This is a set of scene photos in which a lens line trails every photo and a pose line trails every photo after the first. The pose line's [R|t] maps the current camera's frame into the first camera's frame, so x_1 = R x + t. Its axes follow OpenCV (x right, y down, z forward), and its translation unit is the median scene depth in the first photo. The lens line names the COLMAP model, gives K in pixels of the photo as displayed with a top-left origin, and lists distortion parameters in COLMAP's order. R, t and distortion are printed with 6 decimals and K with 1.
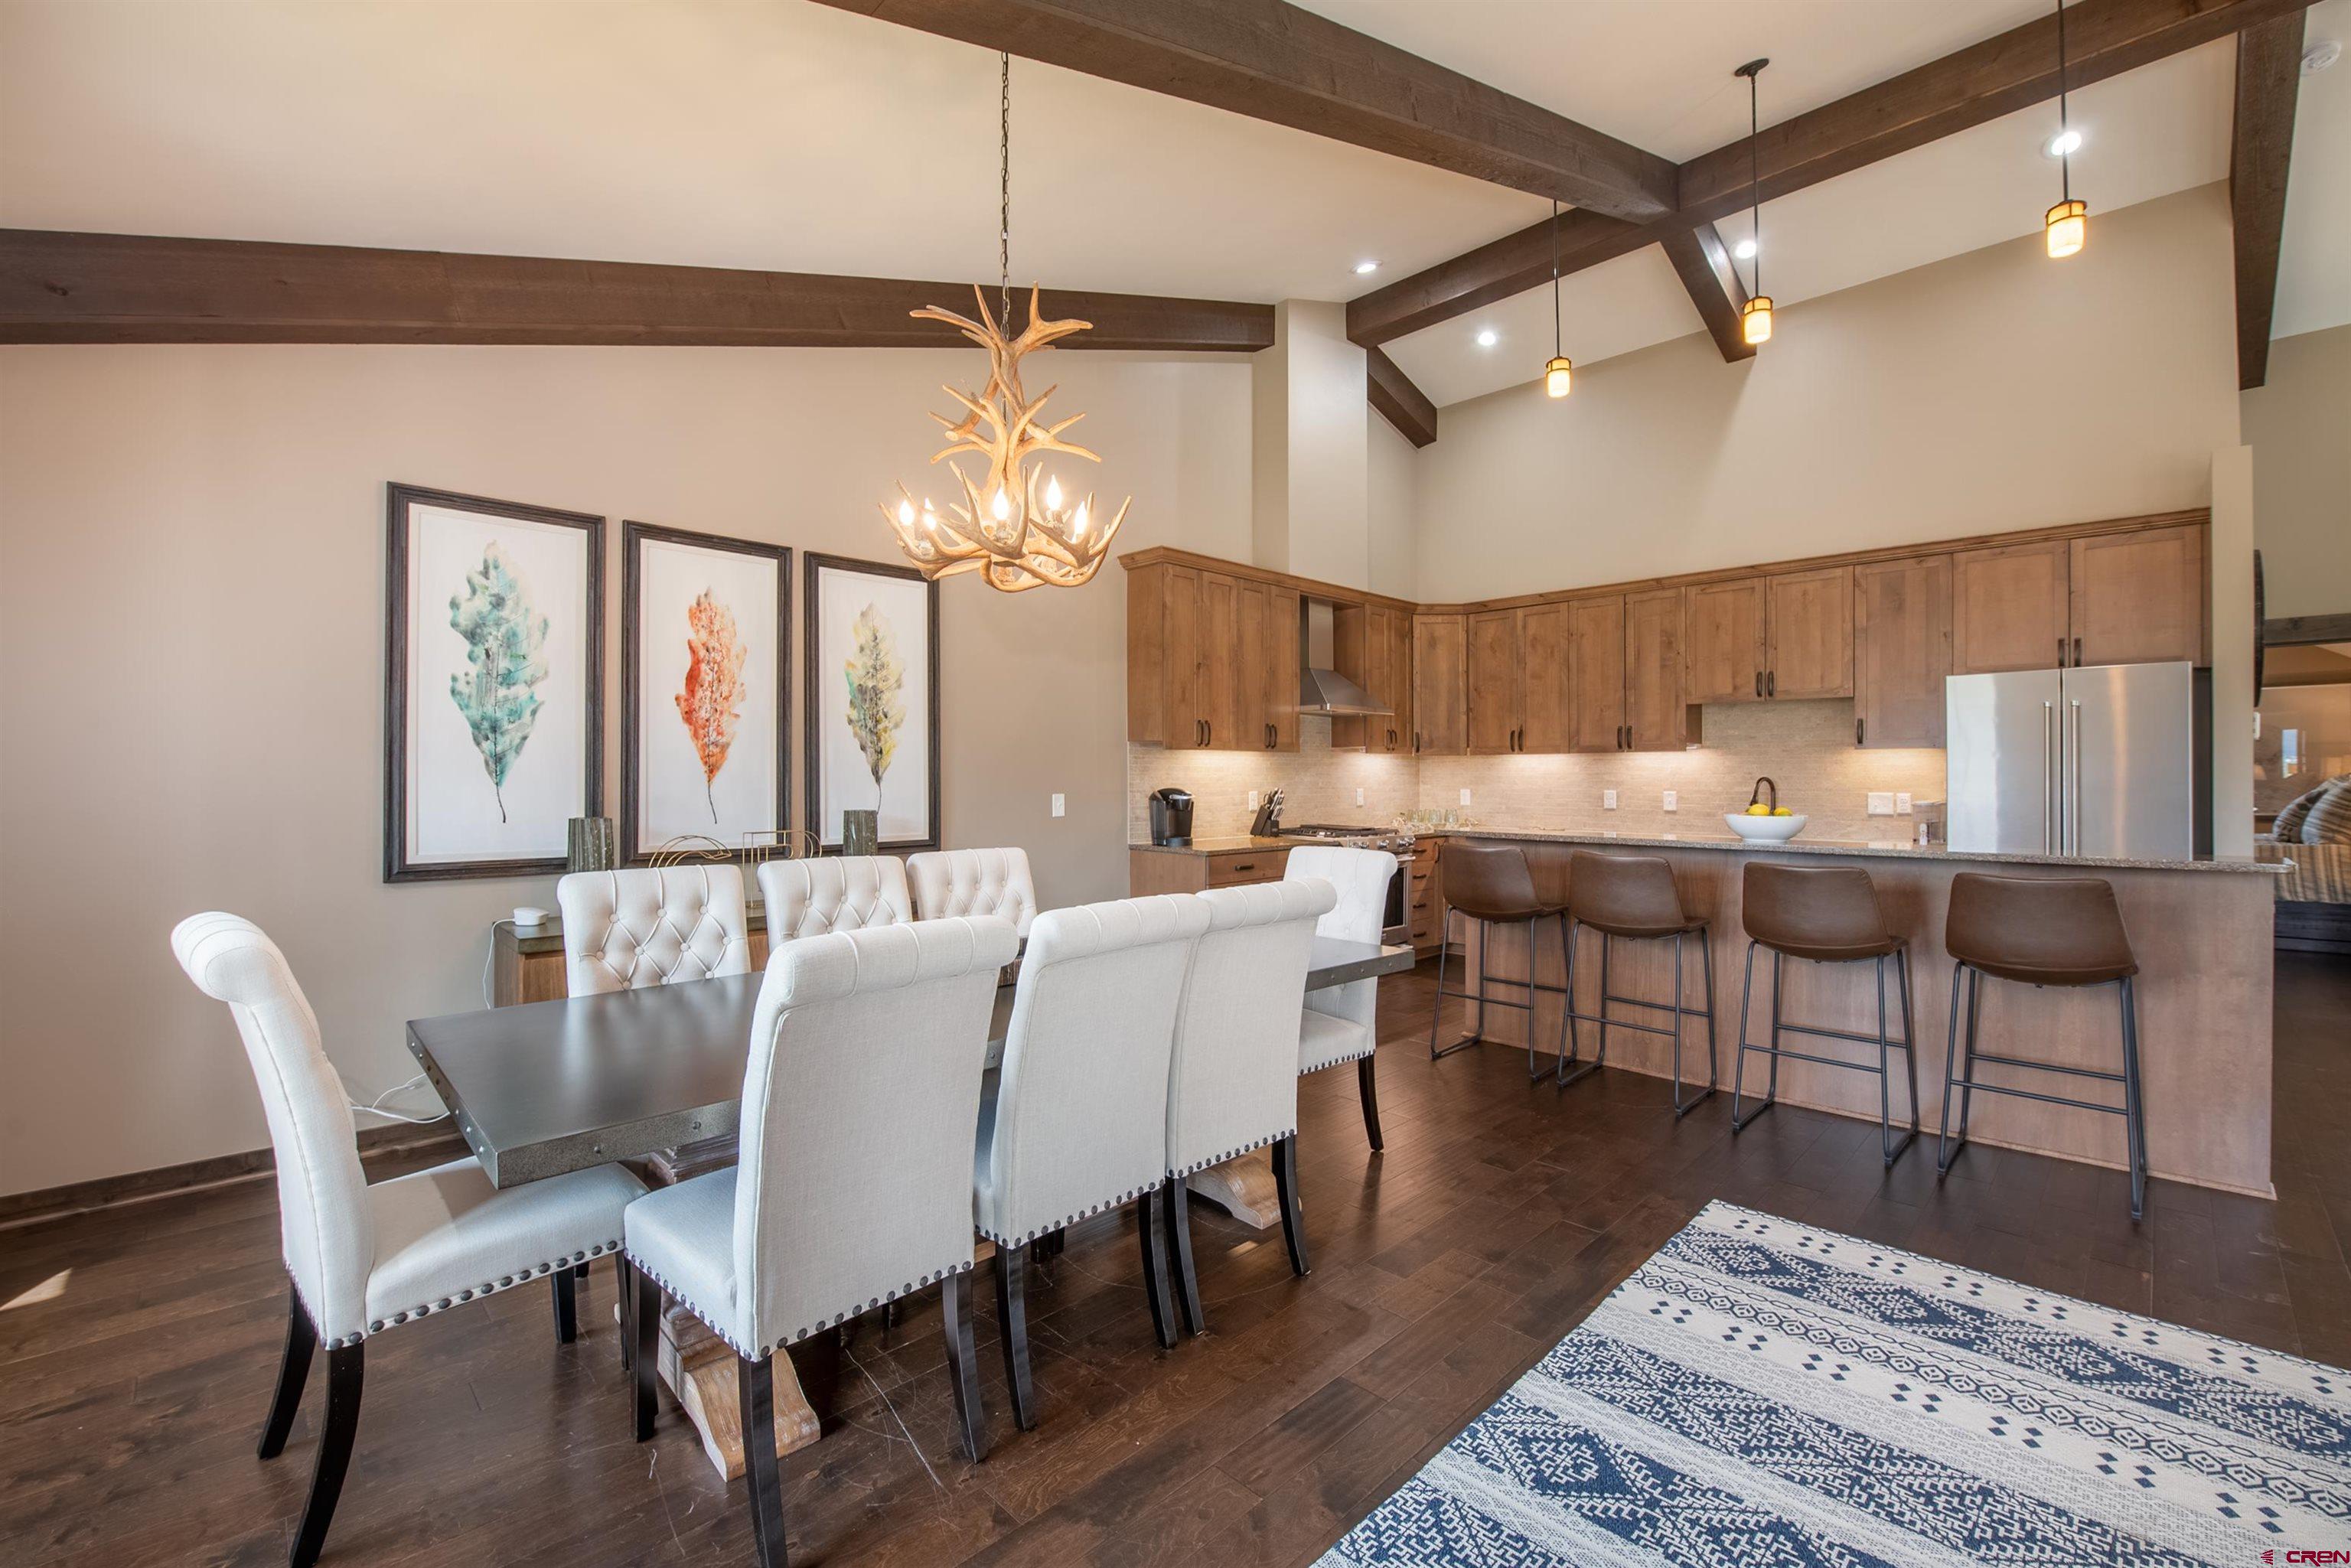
lens RADIAL K [[984.9, 0, 1173.4], [0, 984.9, 780.5], [0, 0, 1]] dist [-0.018355, -0.000494]
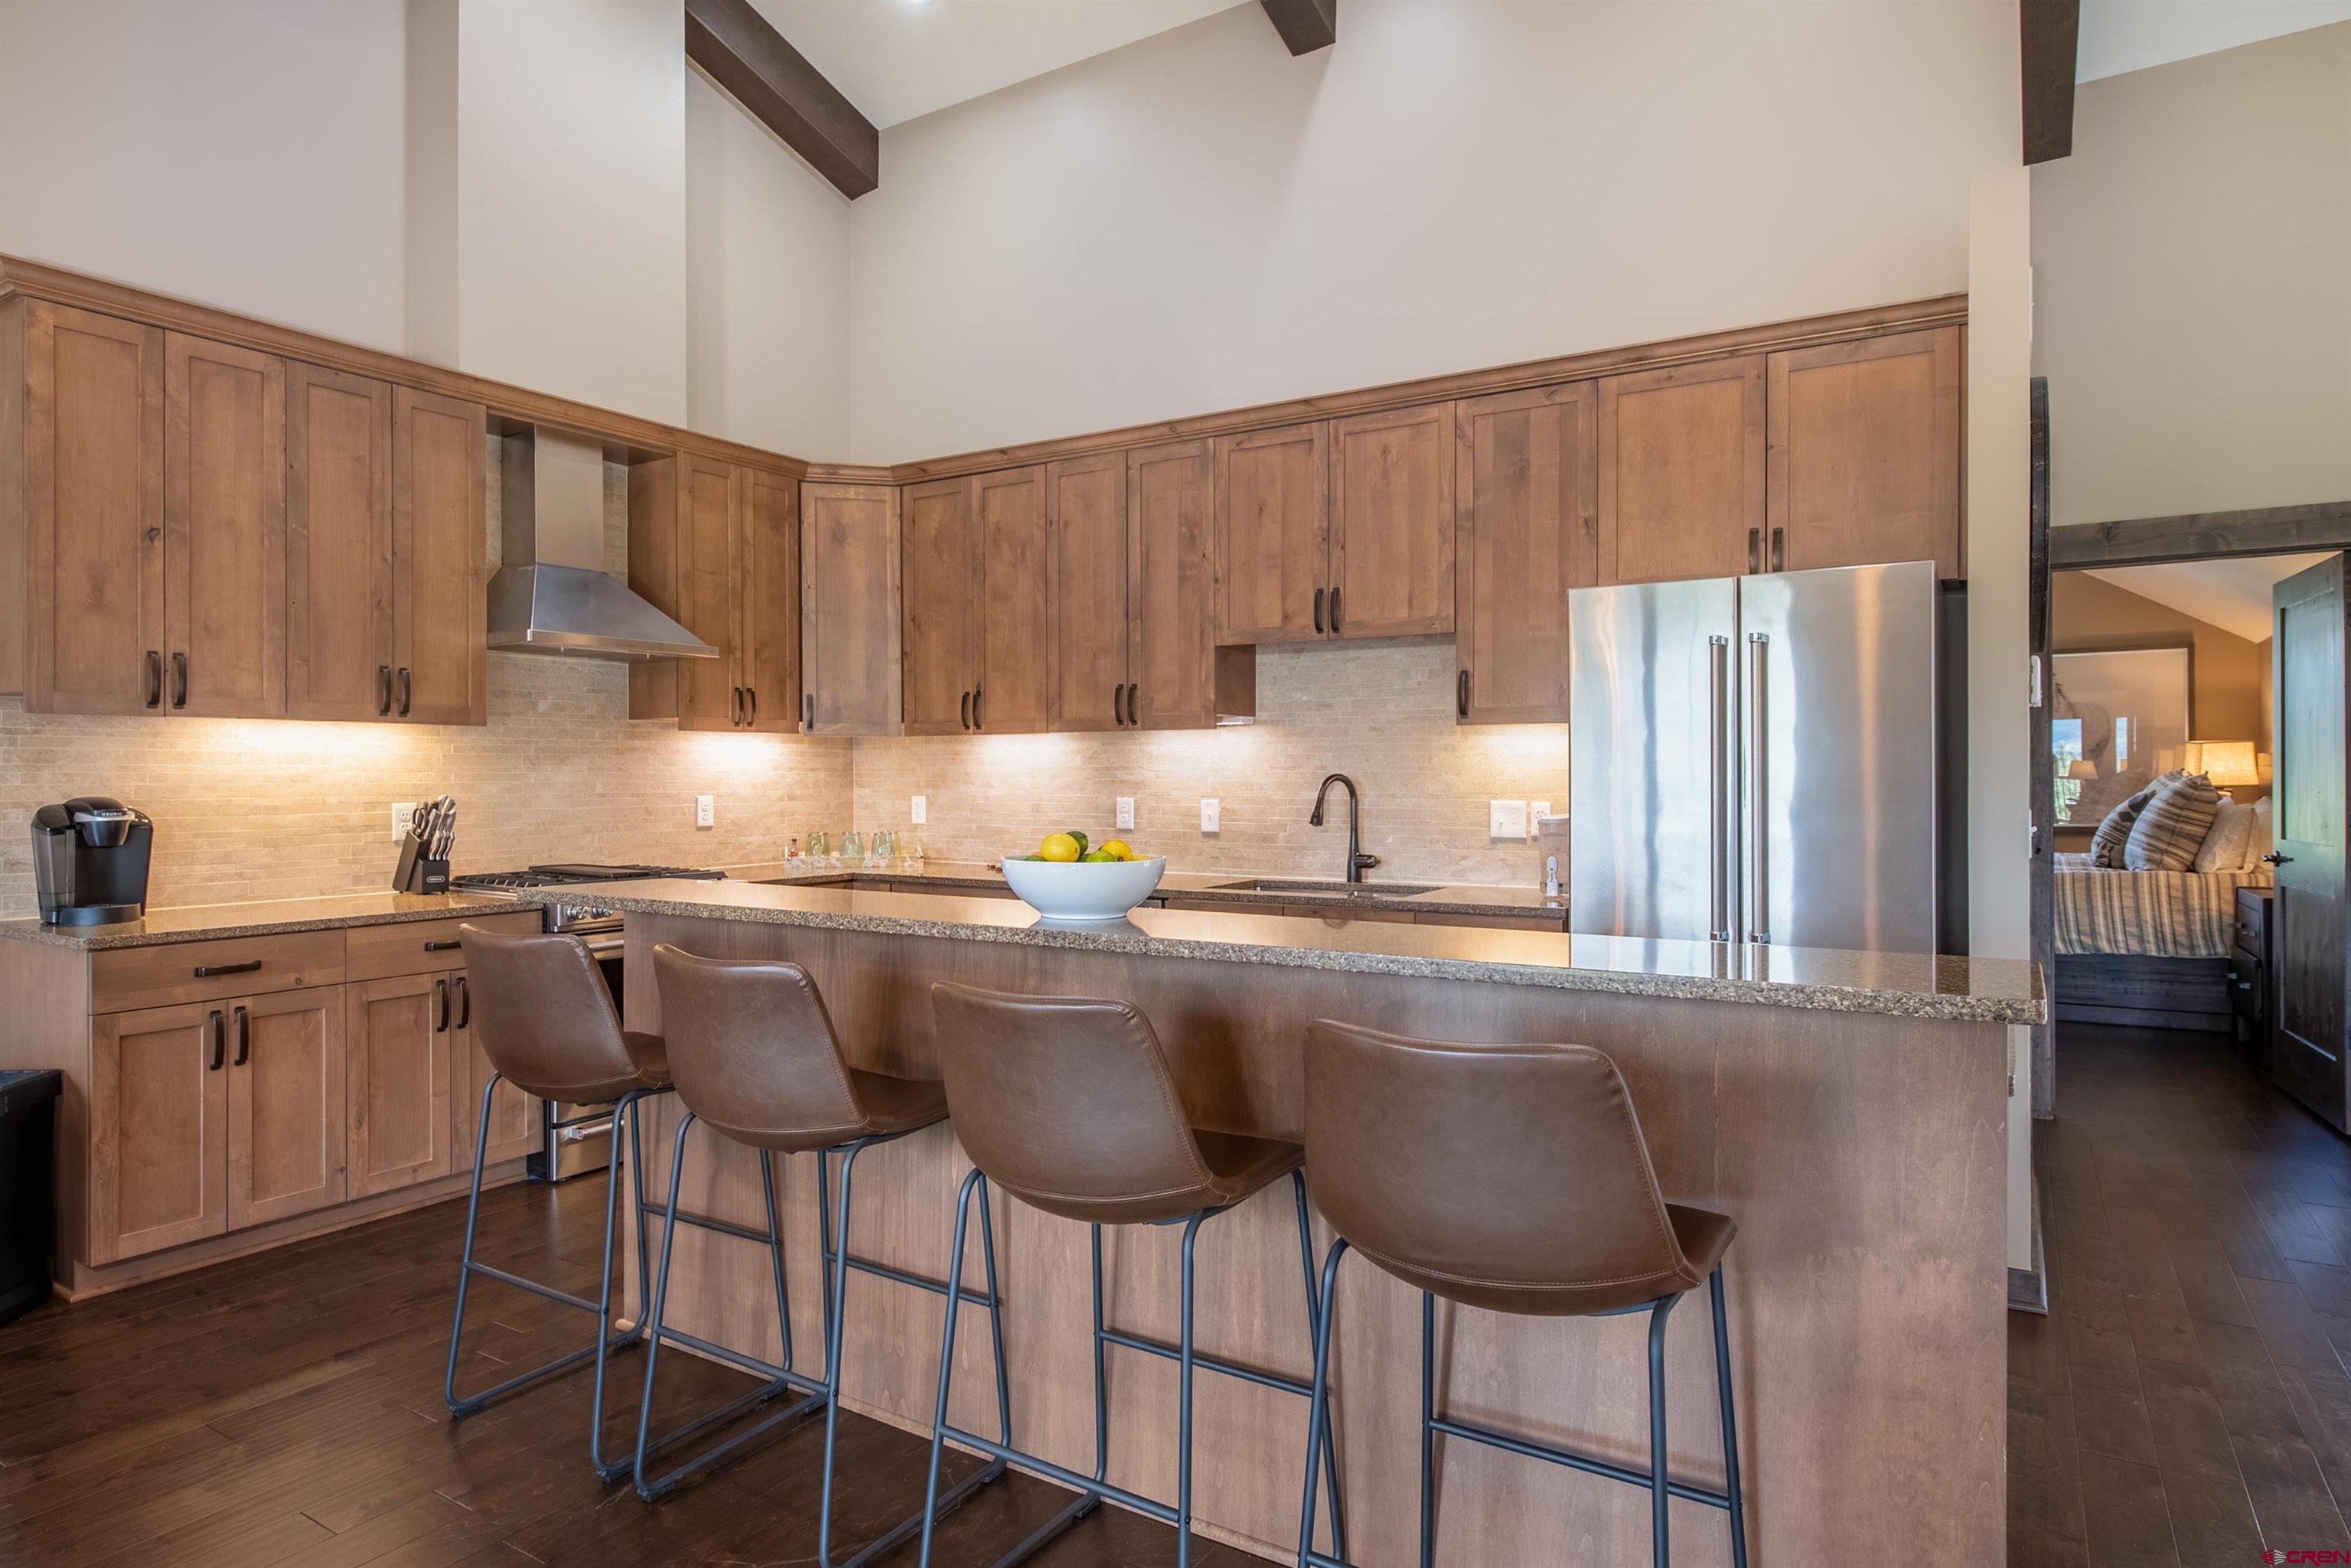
lens RADIAL K [[1338.7, 0, 1175.5], [0, 1338.7, 784.0], [0, 0, 1]] dist [-0.004590, -0.000187]
pose [[0.971414, -0.001697, 0.237386, 0.342099], [0.001109, 0.999996, 0.002613, 0.000264], [-0.237389, -0.002275, 0.971412, 0.272777]]
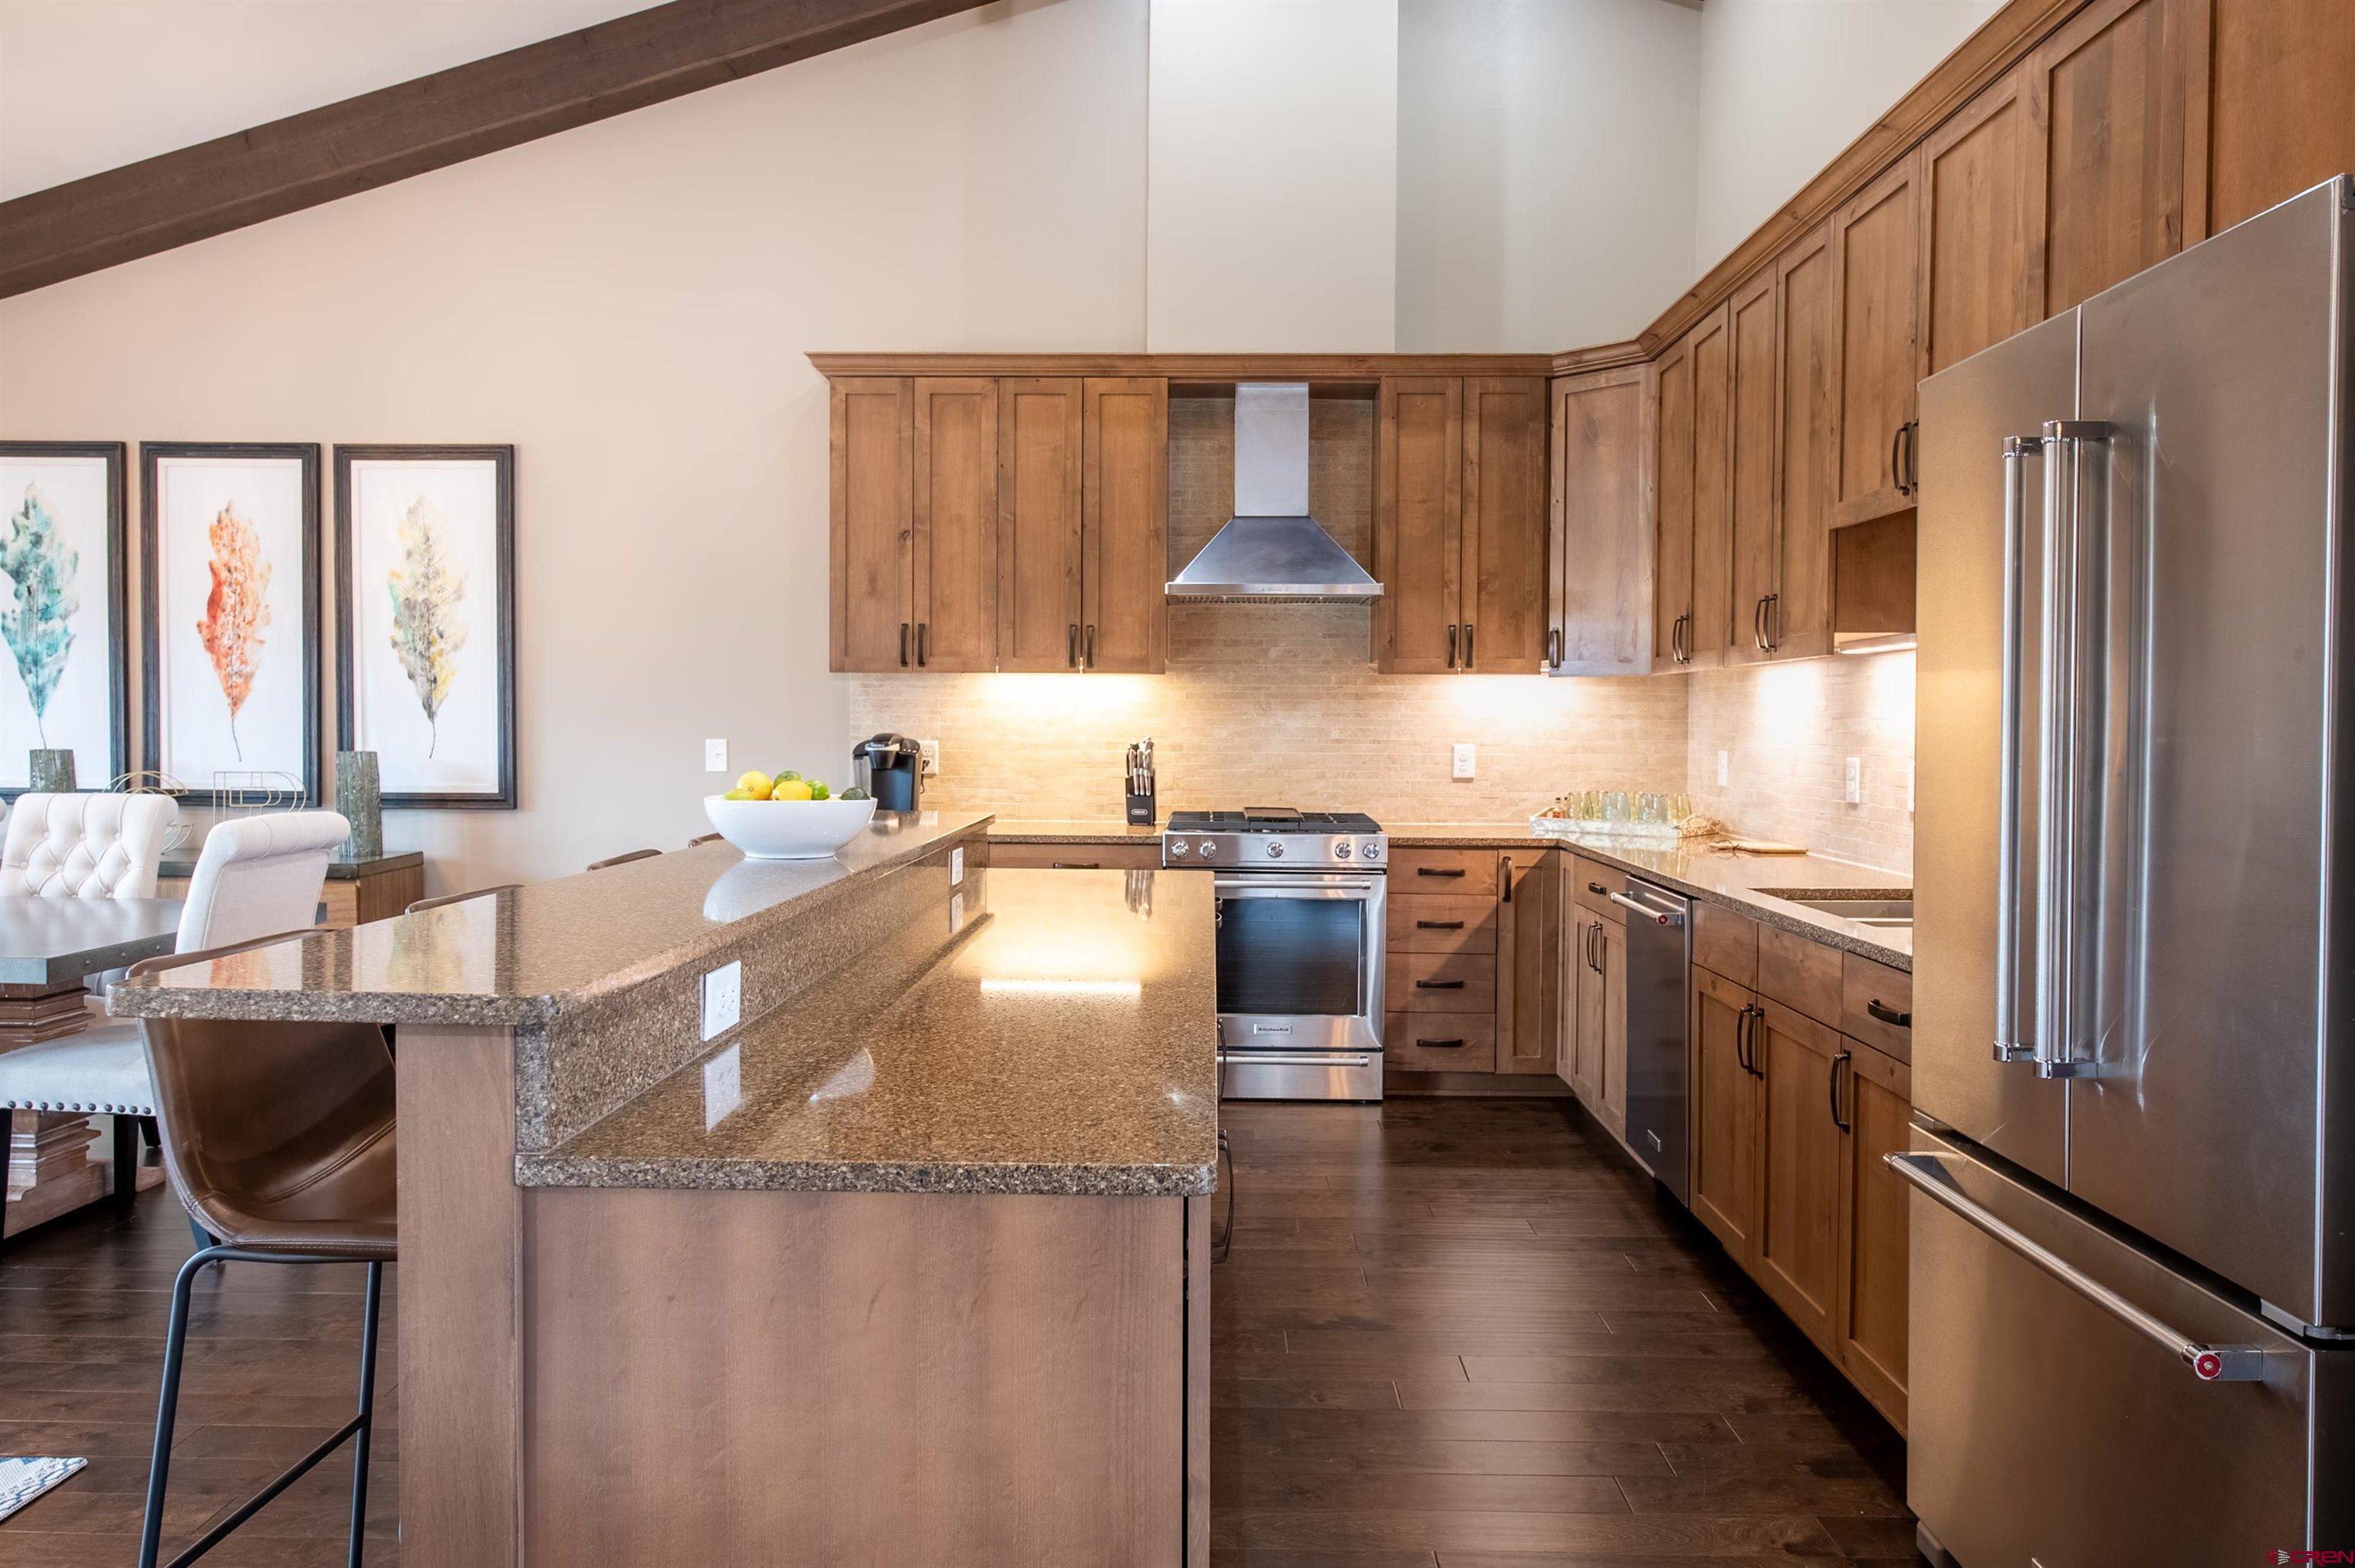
lens RADIAL K [[1580.4, 0, 1179.5], [0, 1580.4, 775.6], [0, 0, 1]] dist [-0.004181, 0.002024]
pose [[0.701370, 0.029292, -0.712195, 0.846606], [-0.011387, 0.999488, 0.029894, 0.002346], [0.712706, -0.012856, 0.701345, 0.424850]]
